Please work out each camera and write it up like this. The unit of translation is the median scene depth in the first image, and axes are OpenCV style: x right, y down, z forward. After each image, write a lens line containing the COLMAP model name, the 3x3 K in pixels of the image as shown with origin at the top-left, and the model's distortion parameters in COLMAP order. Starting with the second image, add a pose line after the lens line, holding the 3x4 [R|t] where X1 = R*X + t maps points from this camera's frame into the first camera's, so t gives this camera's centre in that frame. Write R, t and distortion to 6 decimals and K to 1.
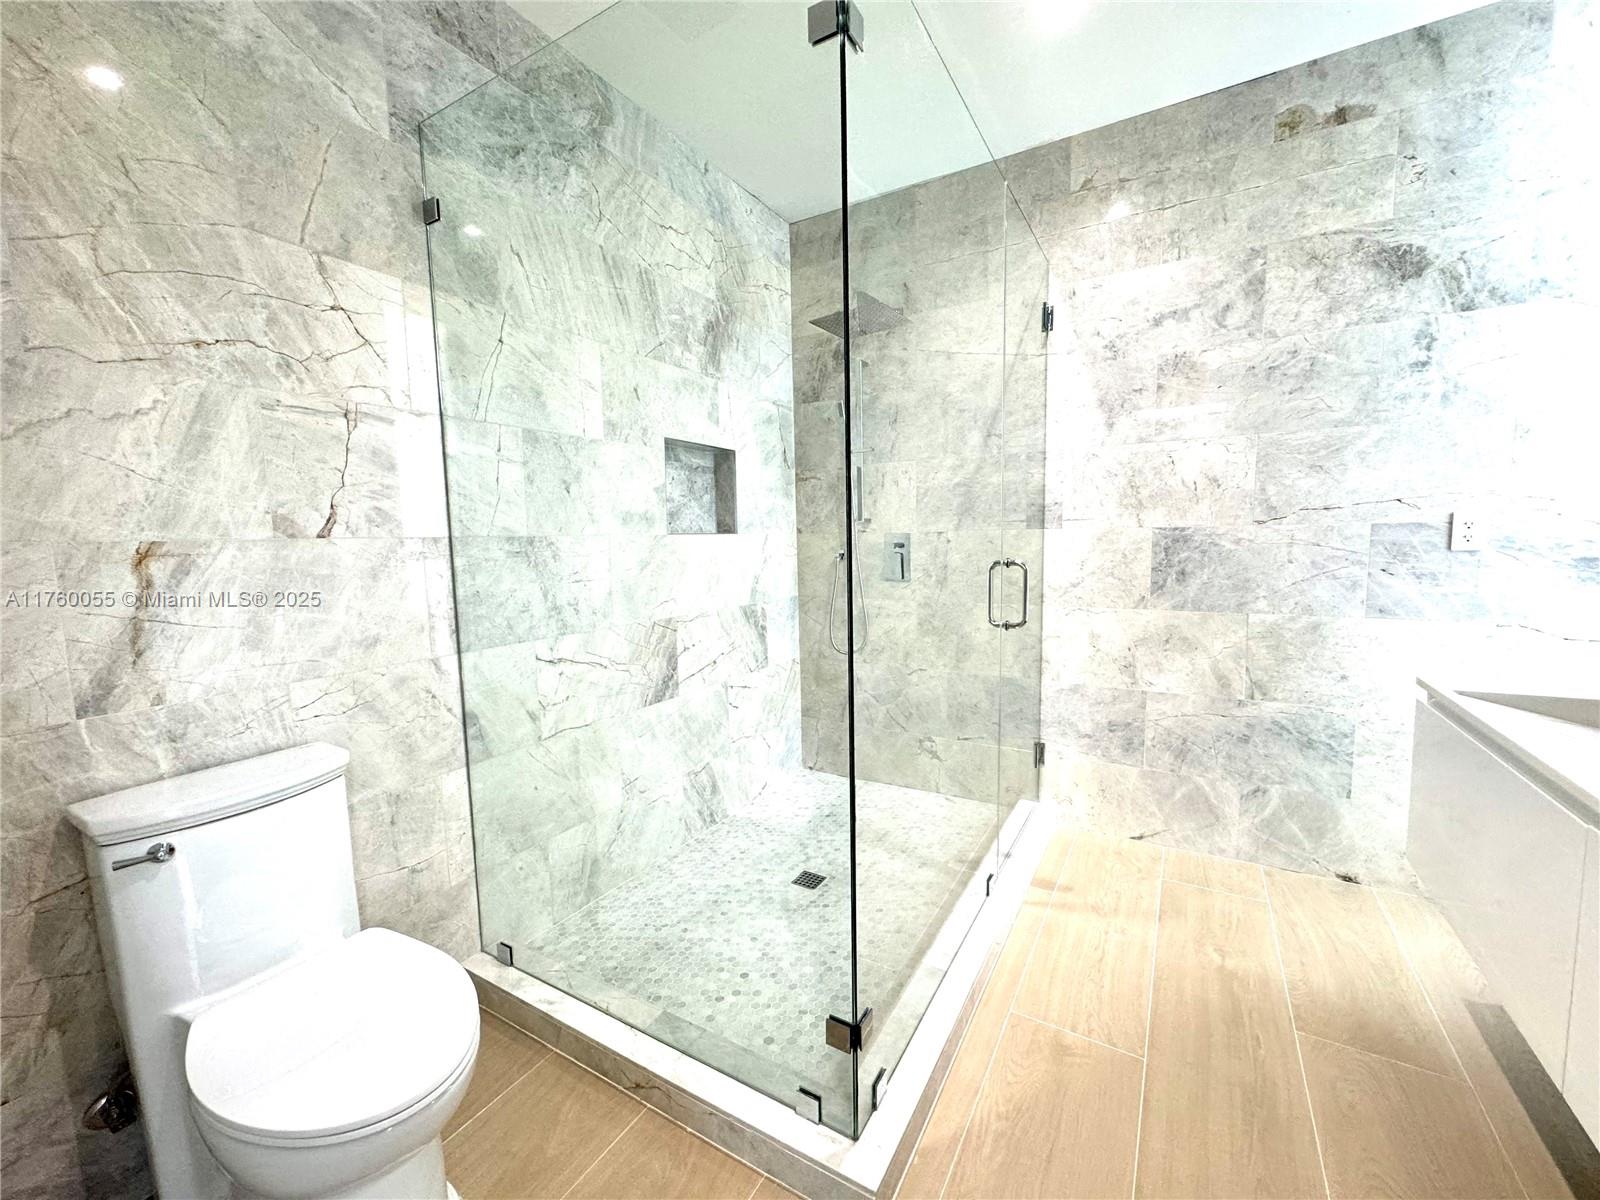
lens RADIAL K [[641.1, 0, 802.4], [0, 641.1, 601.3], [0, 0, 1]] dist [-0.001261, 0.000149]
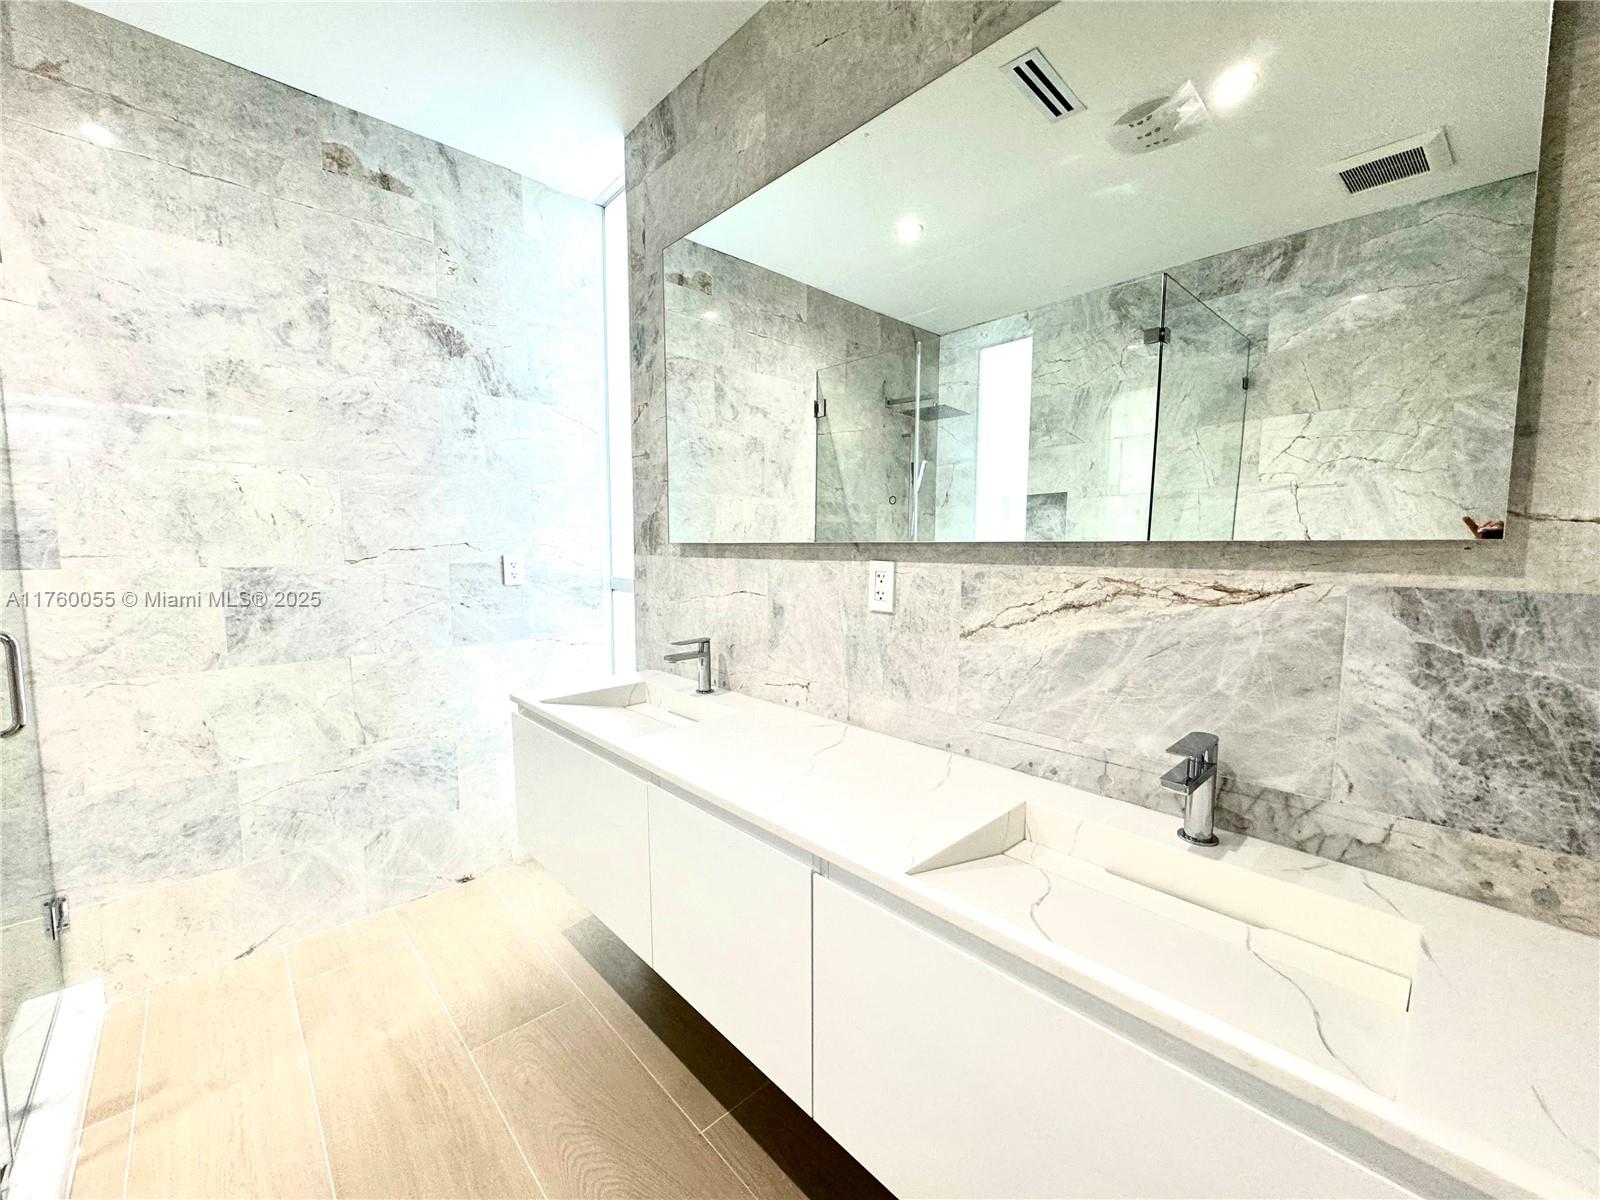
lens RADIAL K [[641.1, 0, 797.1], [0, 641.1, 600.5], [0, 0, 1]] dist [-0.001261, 0.000149]
pose [[0.274389, -0.063674, 0.959508, -0.030324], [0.094926, 0.994725, 0.038866, -0.039181], [-0.956922, 0.080418, 0.278986, 0.095171]]
